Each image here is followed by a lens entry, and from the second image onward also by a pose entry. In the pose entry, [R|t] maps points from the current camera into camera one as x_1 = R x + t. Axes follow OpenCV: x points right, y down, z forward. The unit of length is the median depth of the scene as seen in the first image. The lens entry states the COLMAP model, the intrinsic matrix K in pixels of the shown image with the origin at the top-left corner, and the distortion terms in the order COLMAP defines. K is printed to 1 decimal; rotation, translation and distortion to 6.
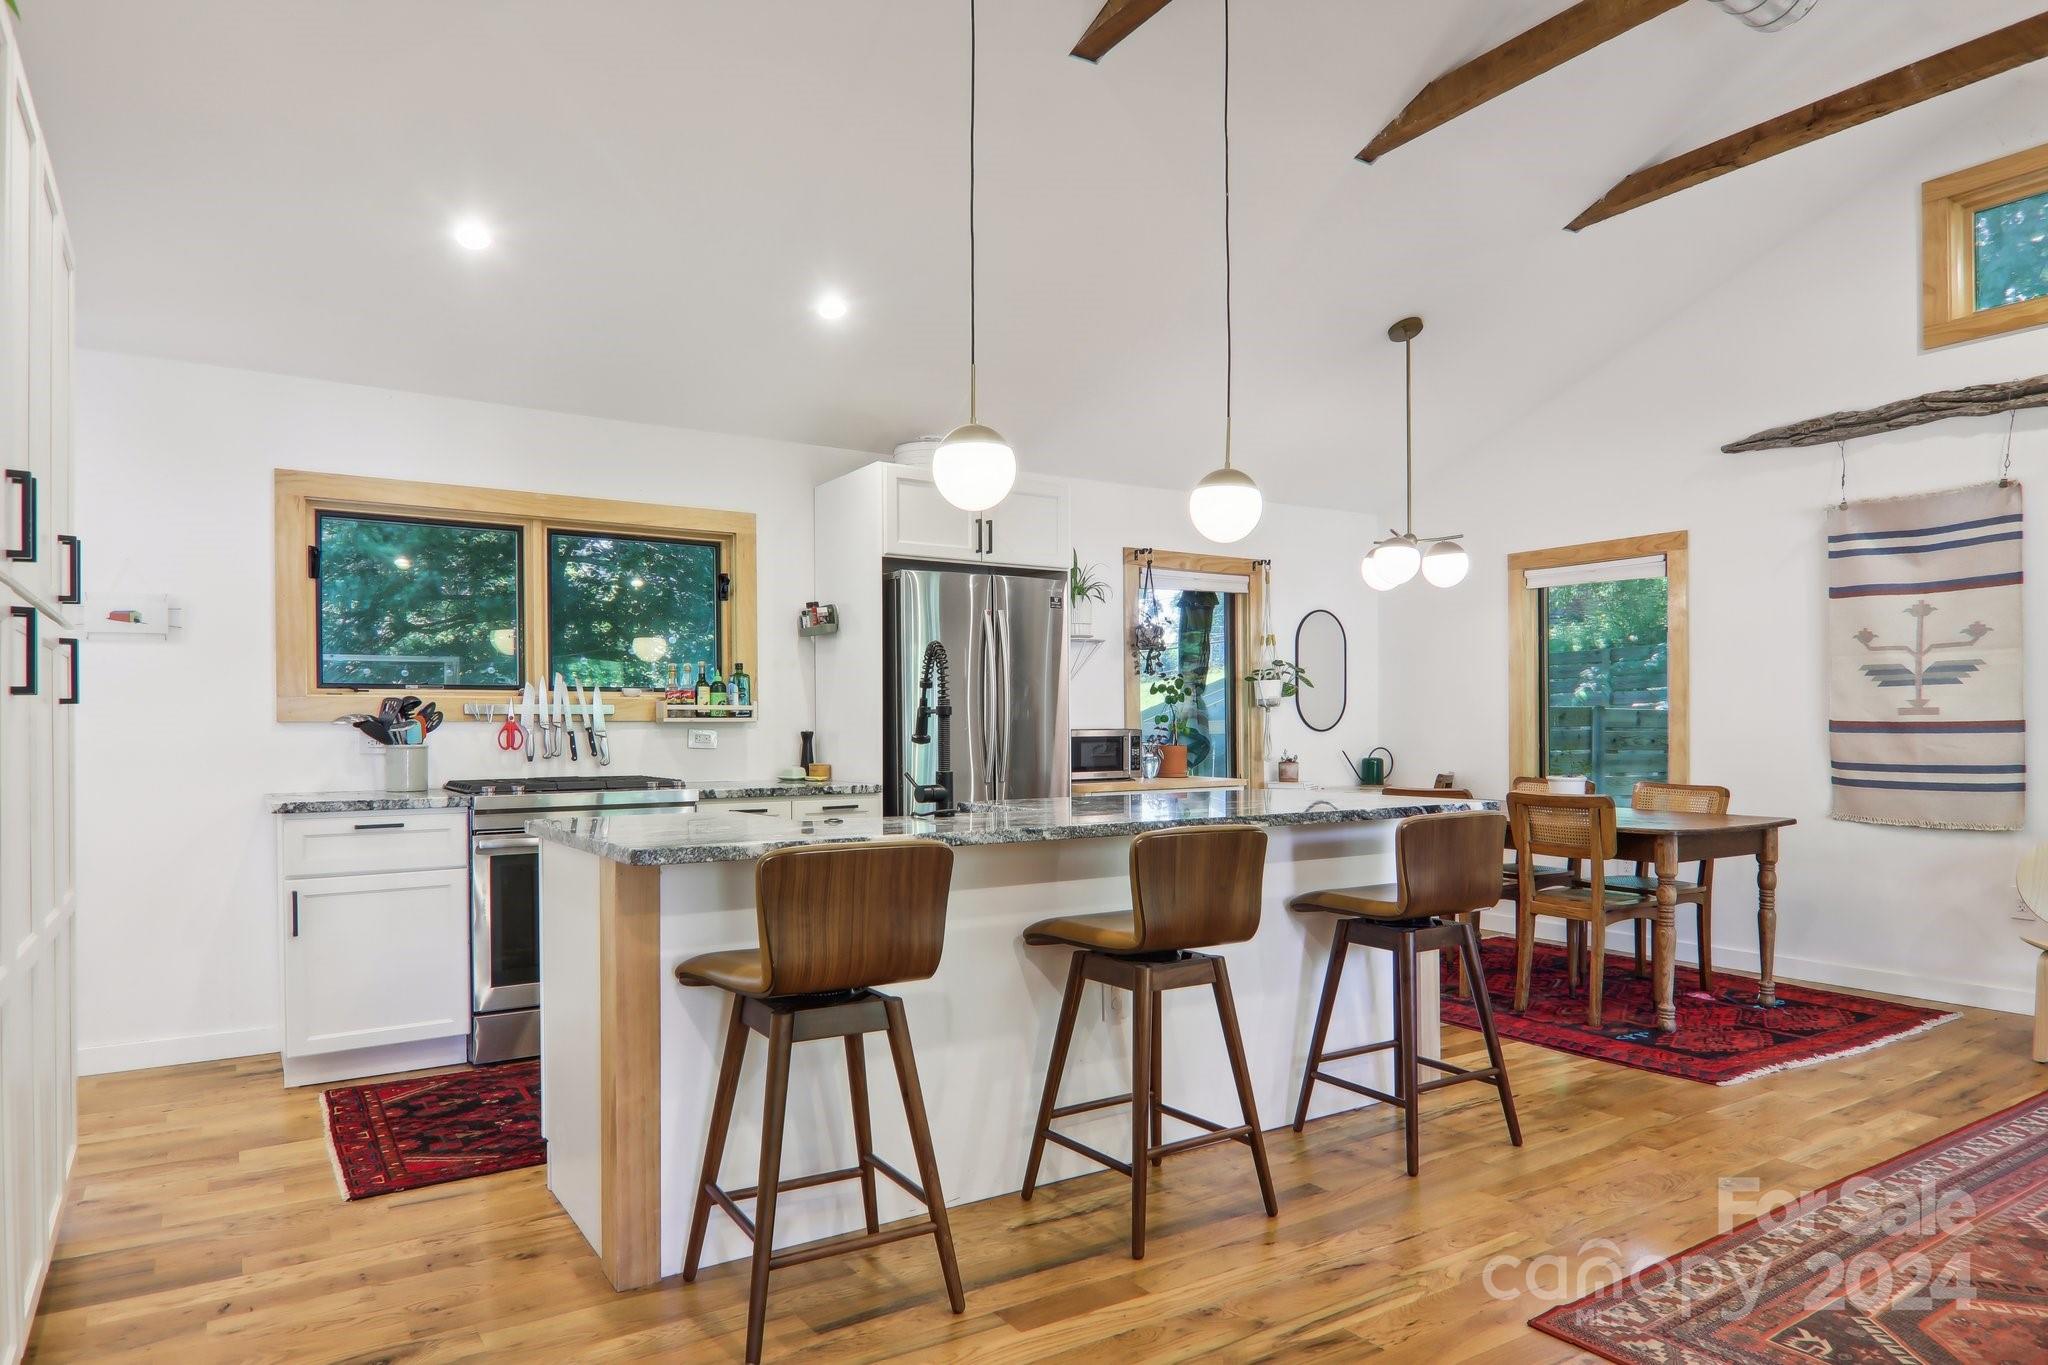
lens RADIAL K [[1239.7, 0, 1020.4], [0, 1239.7, 731.0], [0, 0, 1]] dist [0.005550, -0.017726]
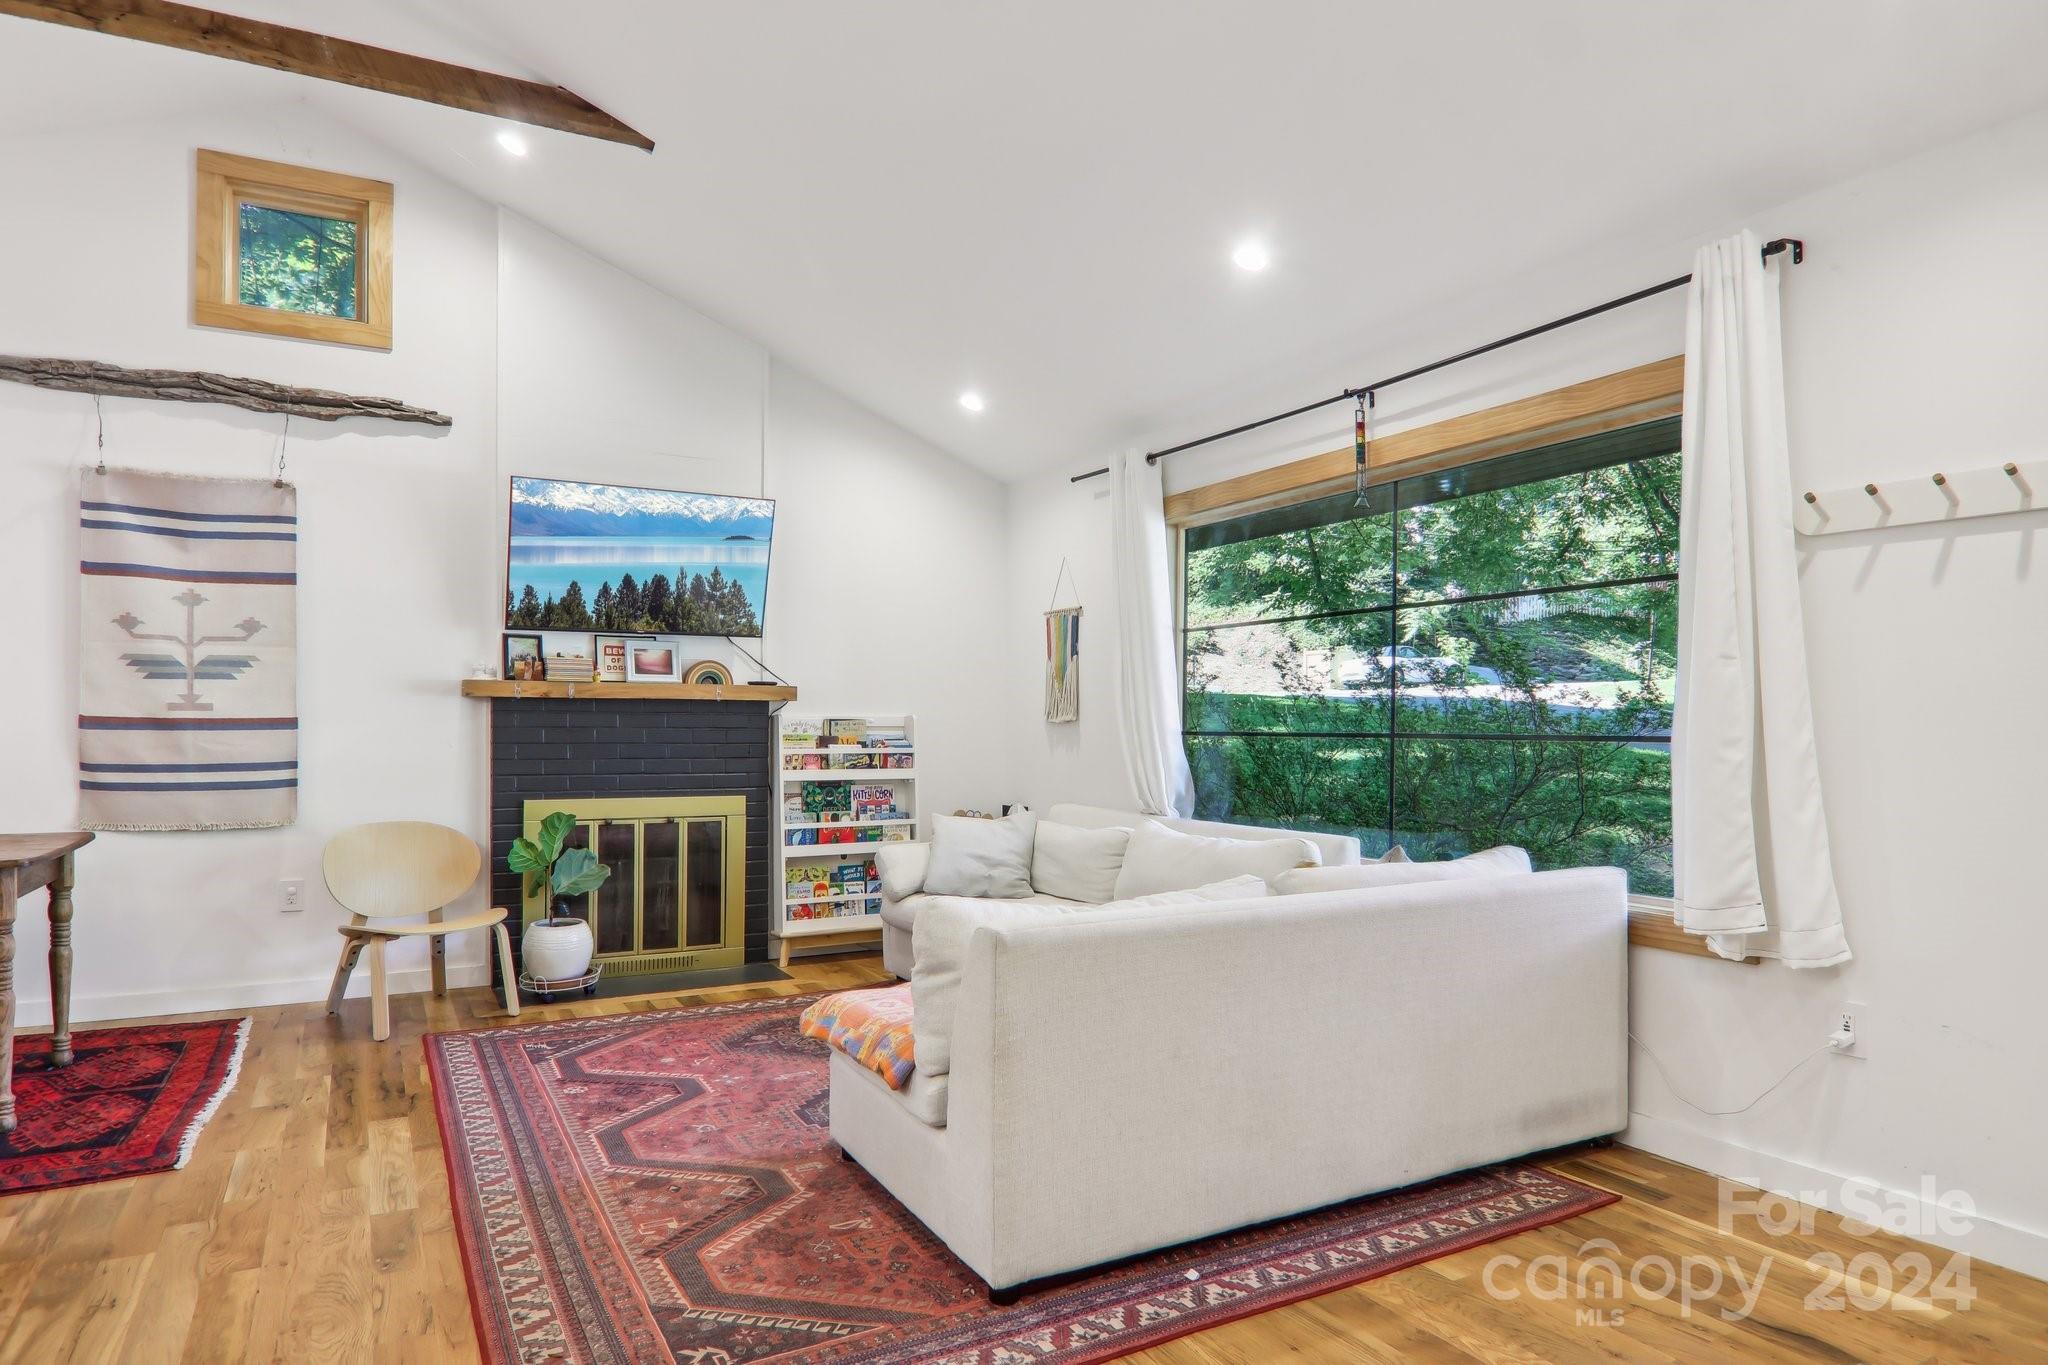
lens RADIAL K [[1189.8, 0, 1015.8], [0, 1189.8, 729.0], [0, 0, 1]] dist [0.003370, -0.019009]
pose [[0.075258, 0.000246, 0.997164, -0.122716], [-0.001514, 0.999999, -0.000133, -0.000129], [-0.997163, -0.001500, 0.075259, 0.305401]]
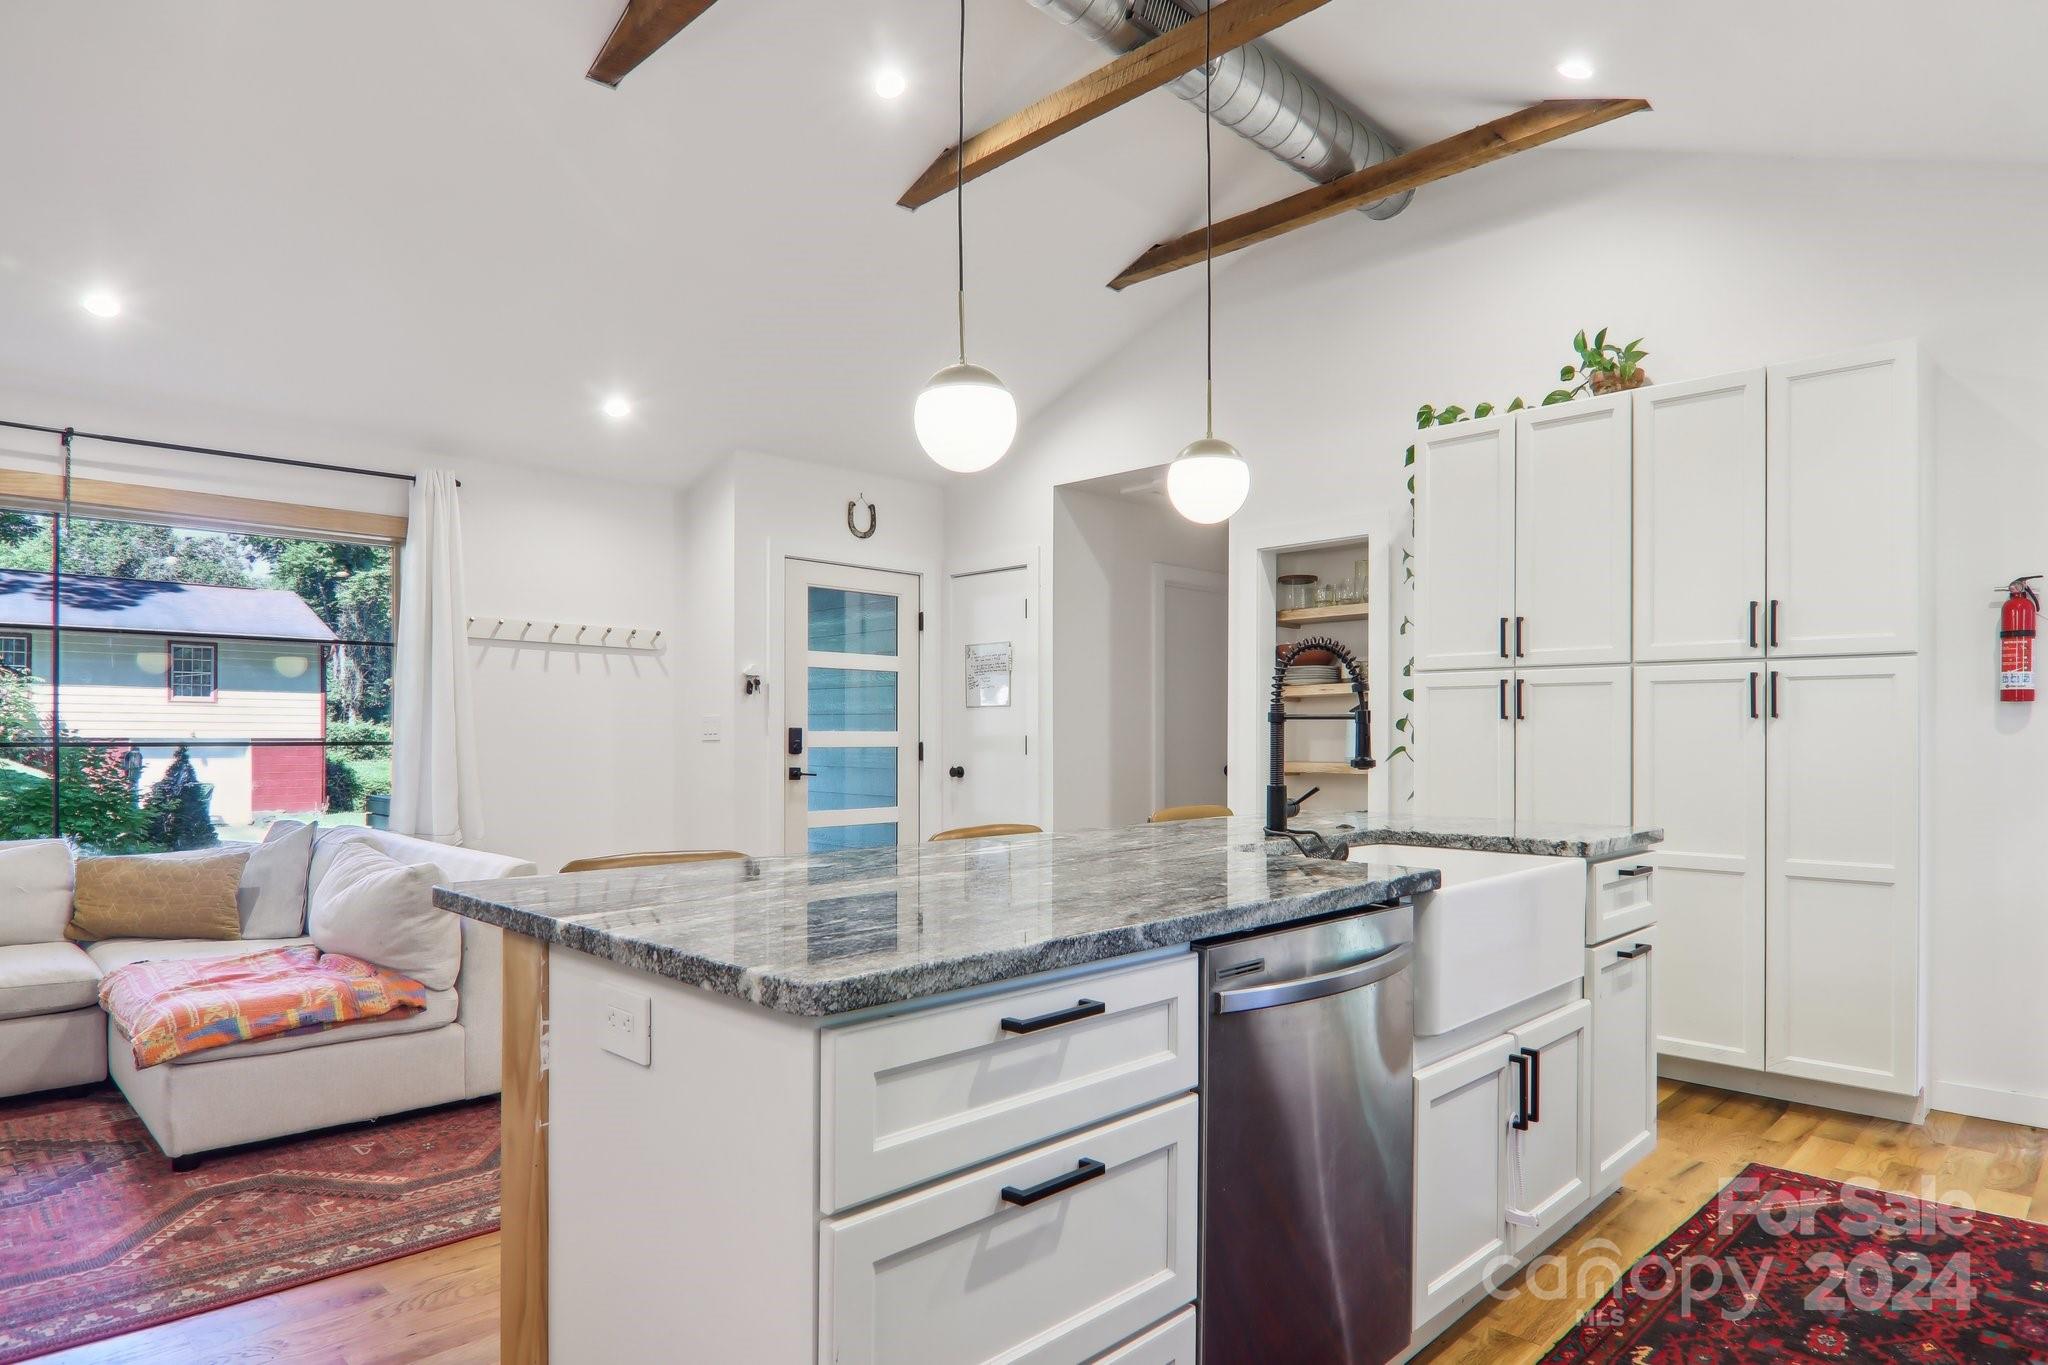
lens RADIAL K [[1174.2, 0, 1022.1], [0, 1174.2, 739.7], [0, 0, 1]] dist [0.003964, -0.020023]
pose [[-0.977765, 0.003982, -0.209666, 0.182502], [0.002632, 0.999974, 0.006717, -0.004073], [0.209687, 0.006015, -0.977750, 1.107845]]
